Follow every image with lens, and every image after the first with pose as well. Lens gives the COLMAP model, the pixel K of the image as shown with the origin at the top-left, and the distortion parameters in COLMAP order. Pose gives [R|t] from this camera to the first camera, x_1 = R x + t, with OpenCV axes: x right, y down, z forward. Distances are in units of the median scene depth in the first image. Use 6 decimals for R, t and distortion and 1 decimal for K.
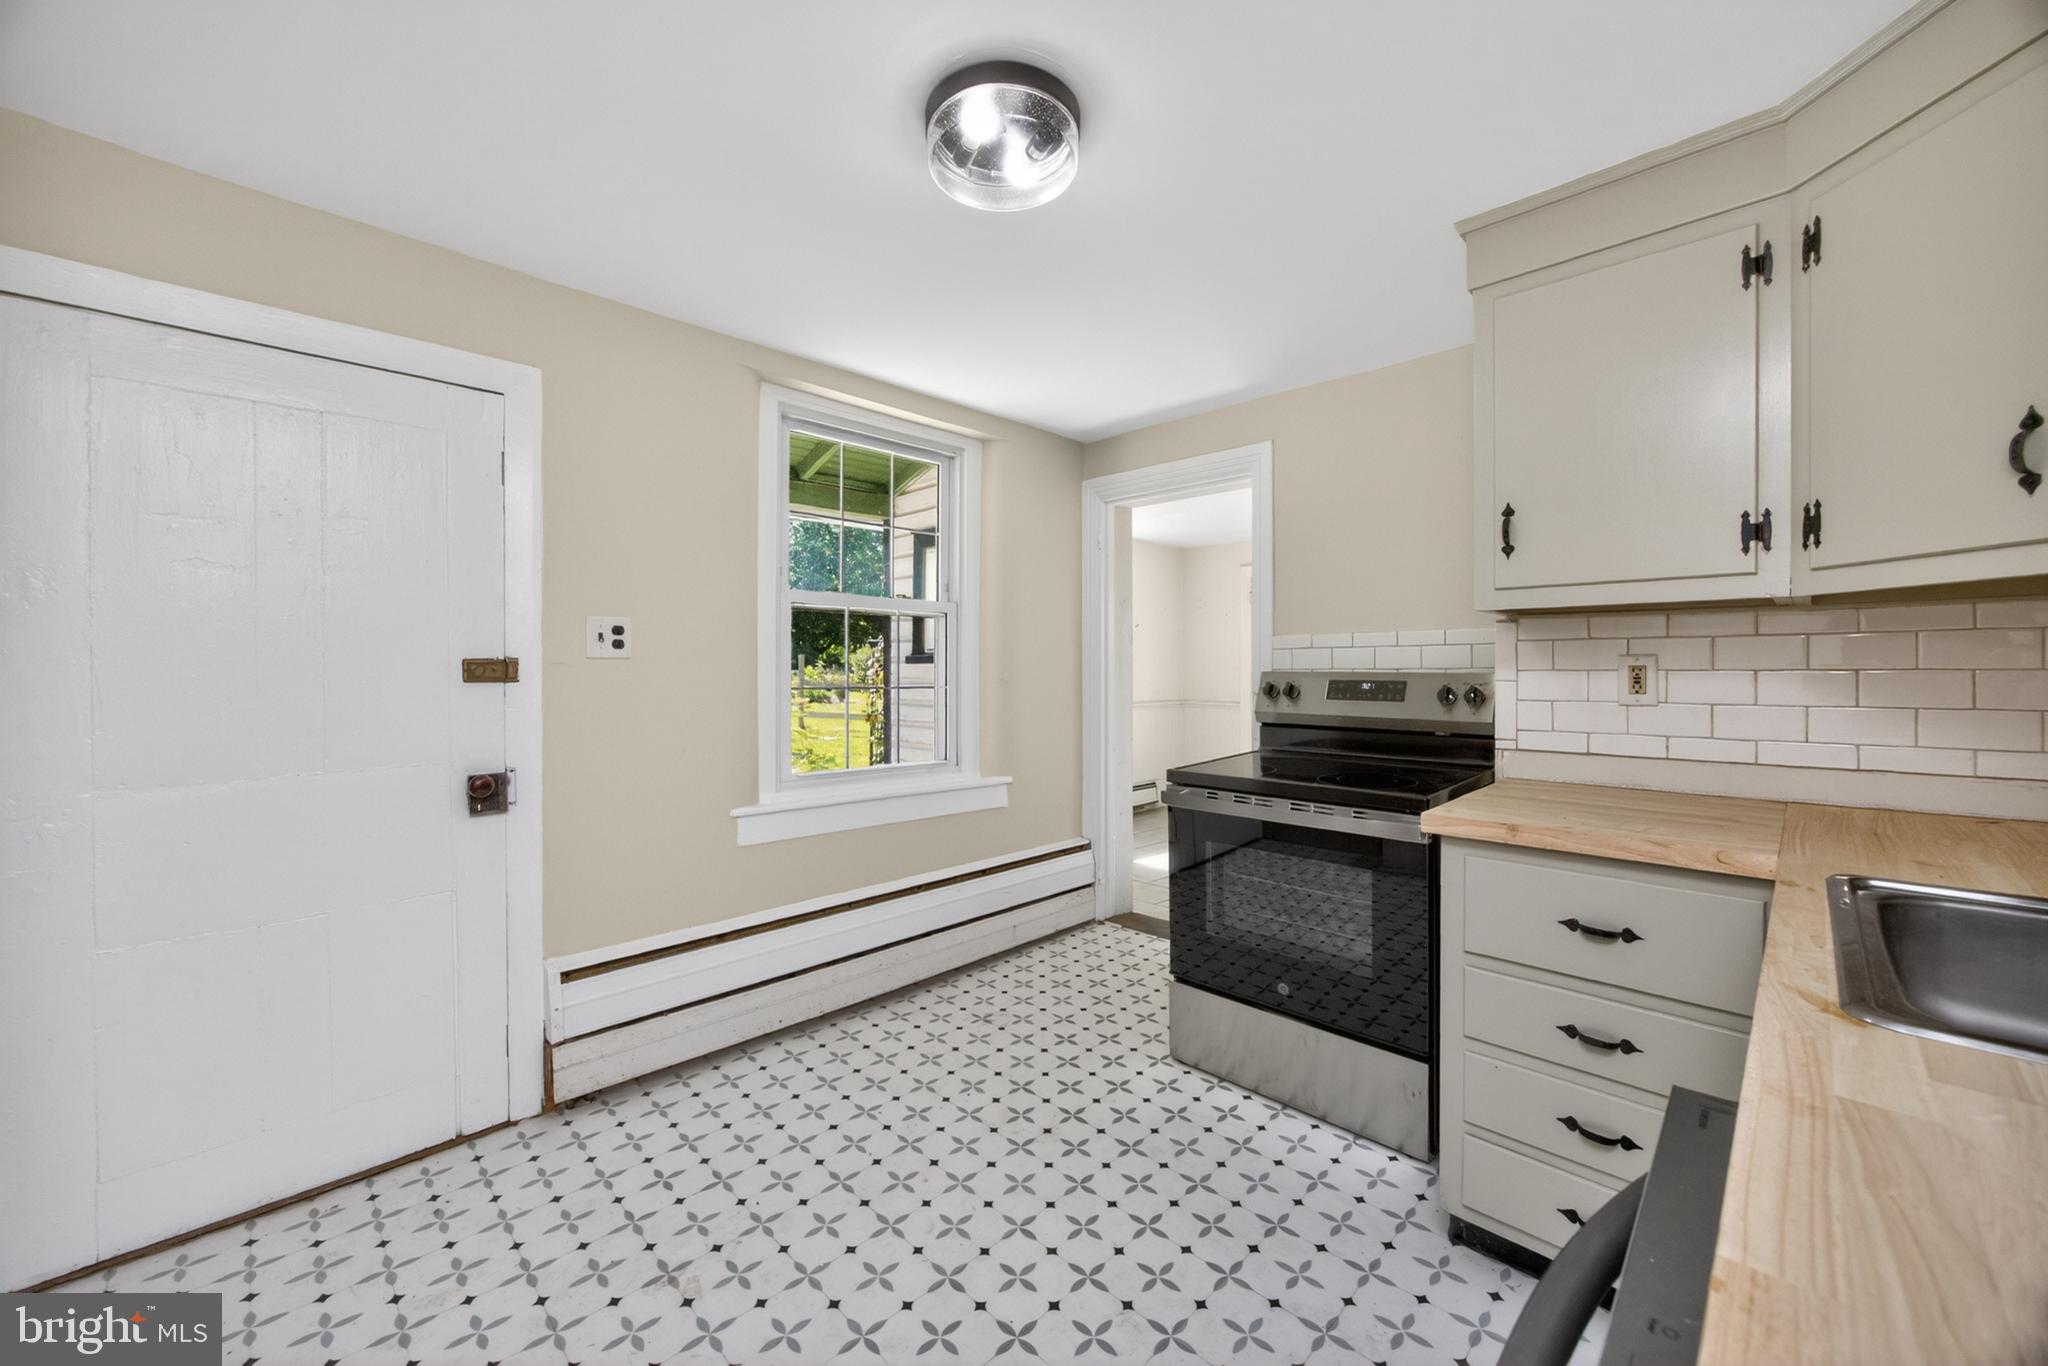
lens RADIAL K [[778.4, 0, 1029.7], [0, 778.4, 668.2], [0, 0, 1]] dist [-0.037688, 0.013283]
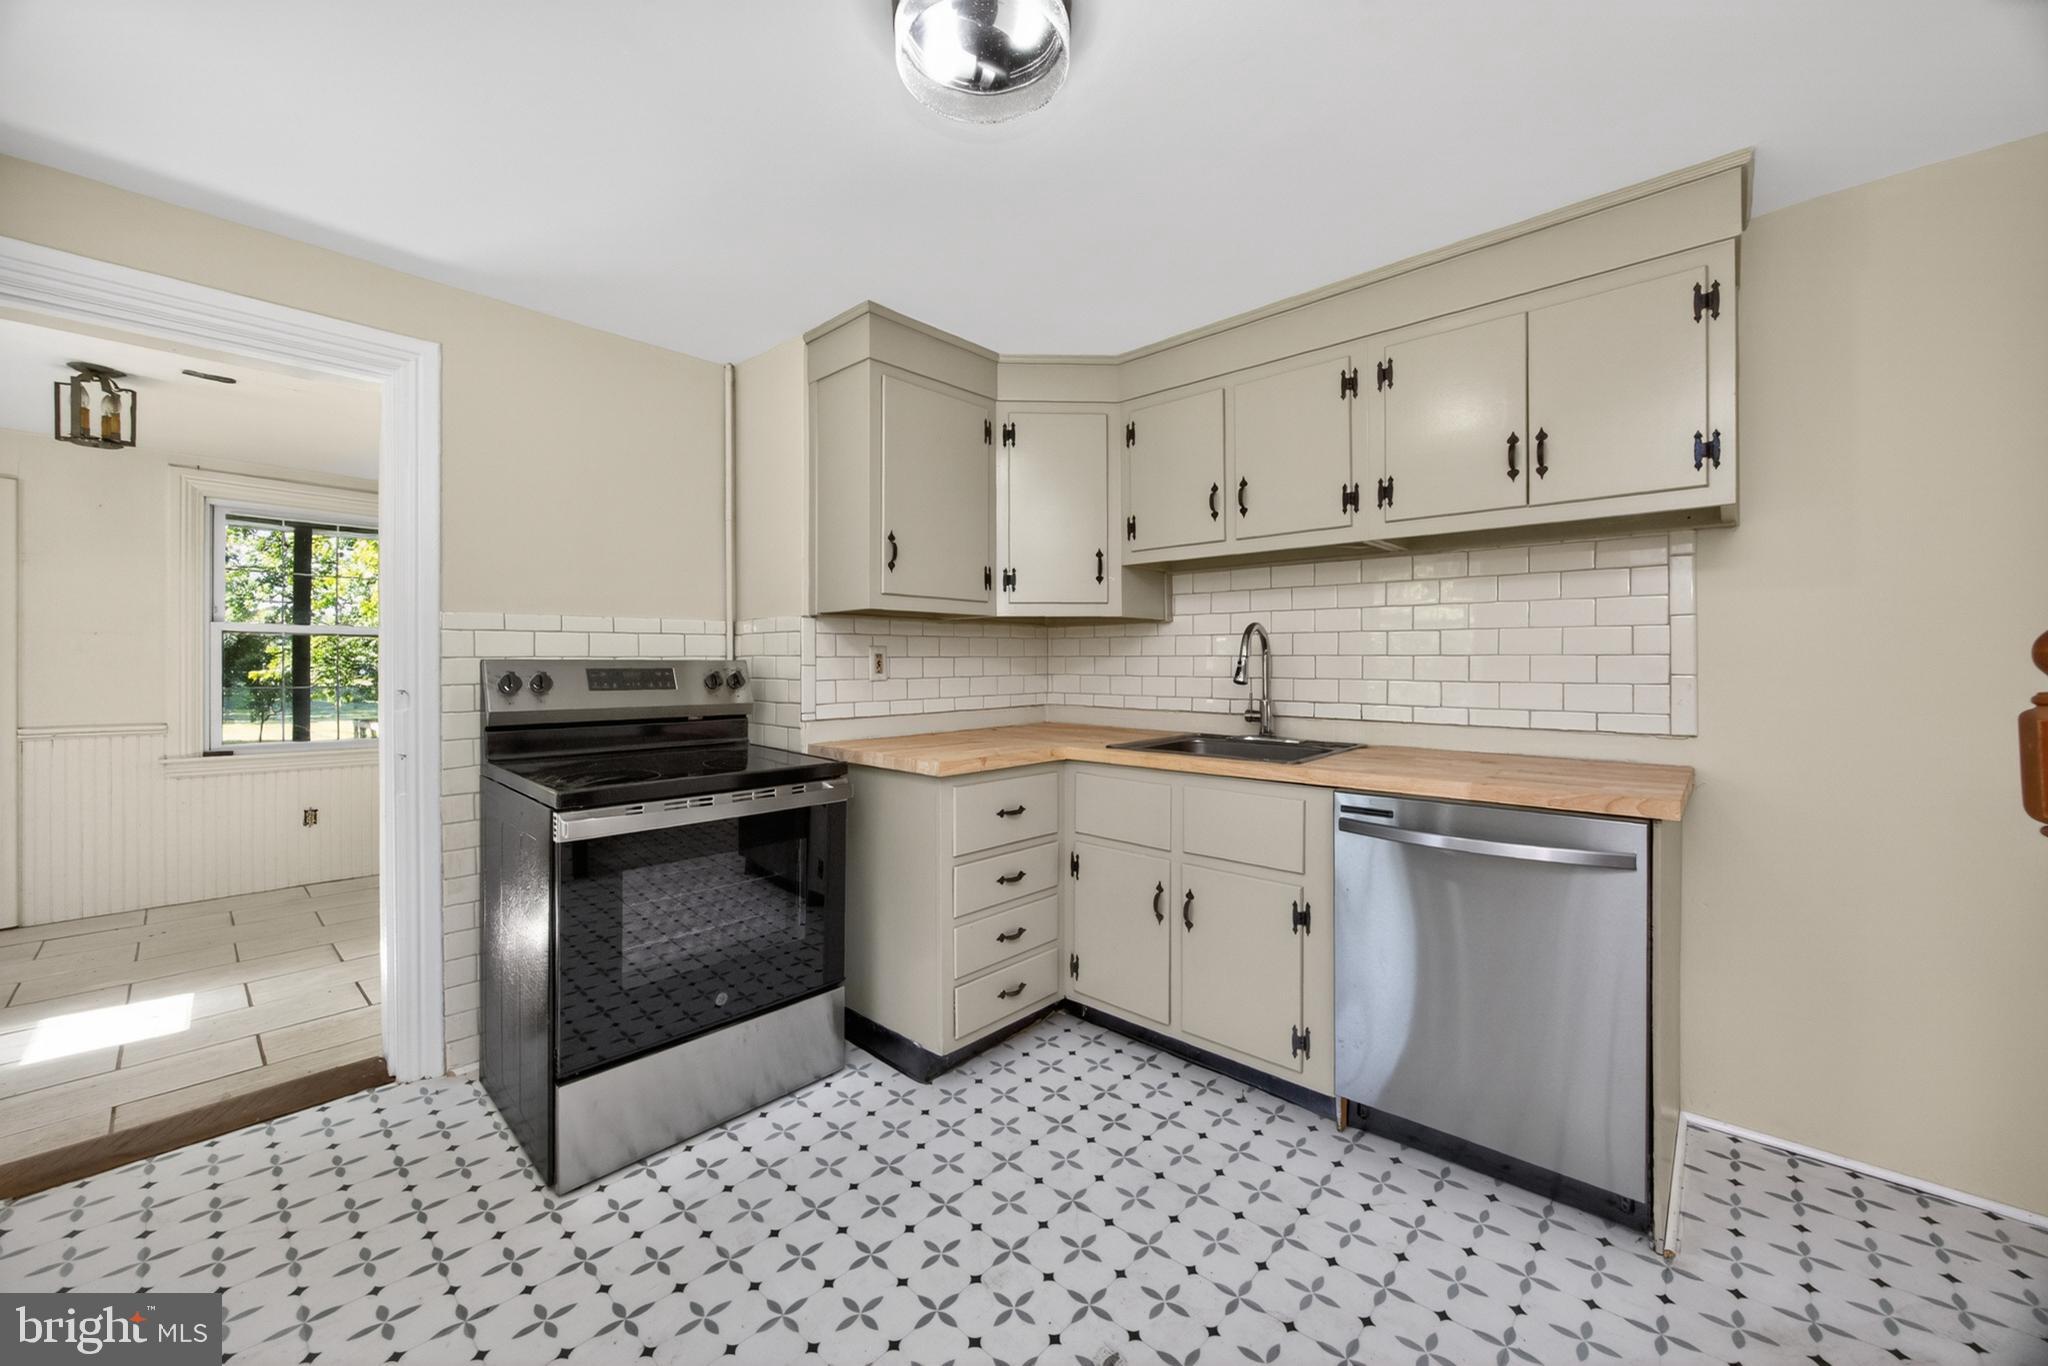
lens RADIAL K [[778.4, 0, 1029.7], [0, 778.4, 668.2], [0, 0, 1]] dist [-0.037688, 0.013283]
pose [[-0.047503, -0.002143, 0.998869, -0.637511], [0.004033, 0.999989, 0.002337, 0.019618], [-0.998863, 0.004139, -0.047494, 0.705216]]
